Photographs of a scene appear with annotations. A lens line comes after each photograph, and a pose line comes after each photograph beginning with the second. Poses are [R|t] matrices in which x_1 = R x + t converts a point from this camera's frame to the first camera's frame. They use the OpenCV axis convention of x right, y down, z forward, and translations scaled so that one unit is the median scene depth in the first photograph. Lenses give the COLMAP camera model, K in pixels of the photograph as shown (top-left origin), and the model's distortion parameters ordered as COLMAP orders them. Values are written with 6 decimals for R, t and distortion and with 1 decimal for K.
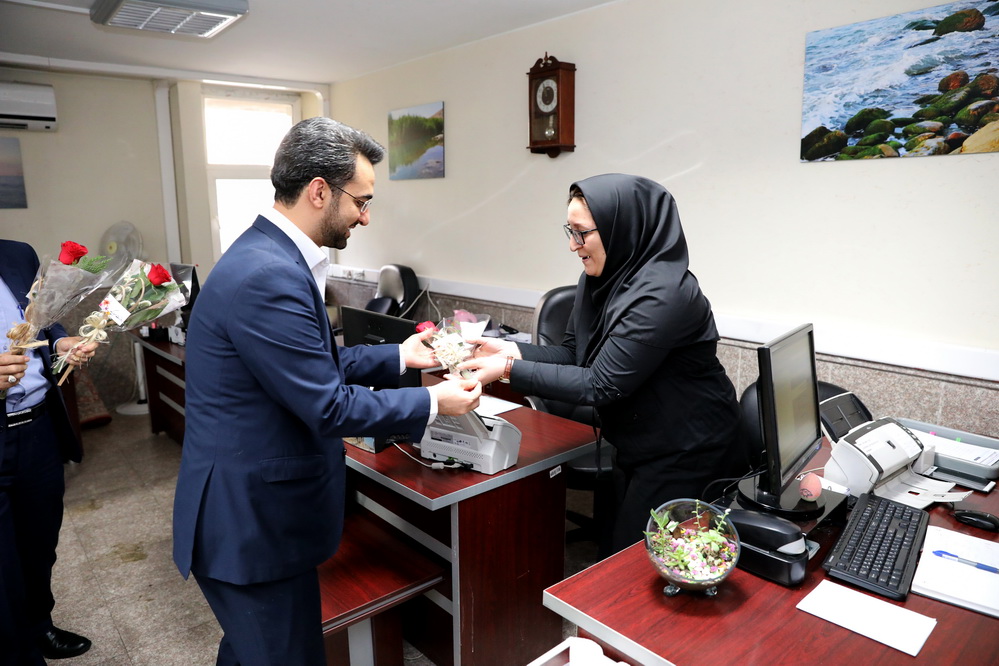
lens RADIAL K [[681.6, 0, 497.6], [0, 681.6, 331.2], [0, 0, 1]] dist [-0.100049, 0.076334]
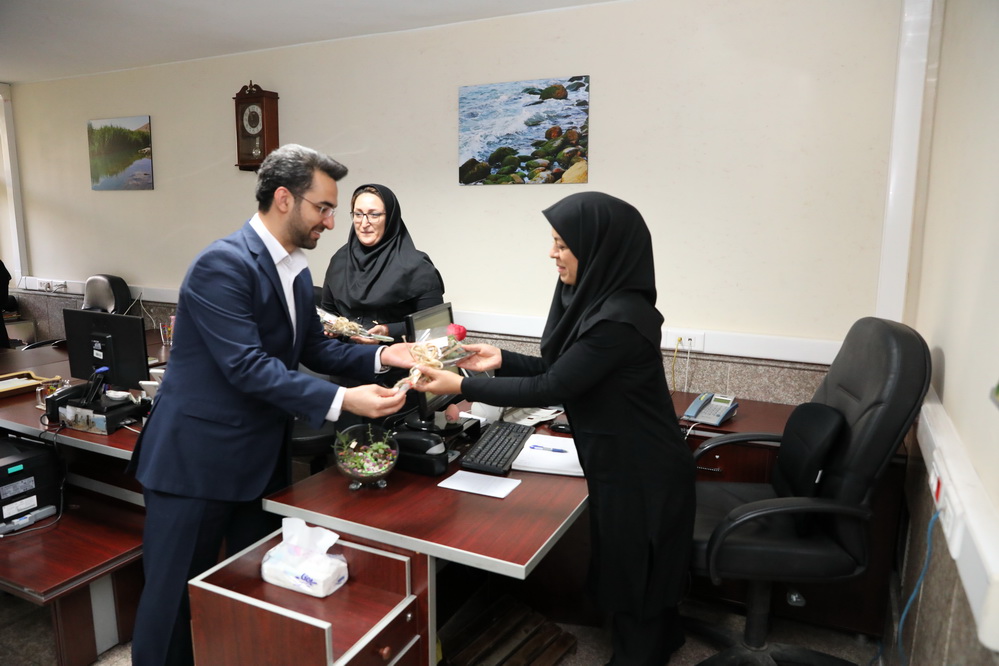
lens RADIAL K [[681.6, 0, 501.1], [0, 681.6, 328.2], [0, 0, 1]] dist [-0.100049, 0.076334]
pose [[0.917800, -0.047836, 0.394150, -0.003404], [0.055507, 0.998426, -0.008079, 0.041139], [-0.393143, 0.029293, 0.919010, -0.248334]]
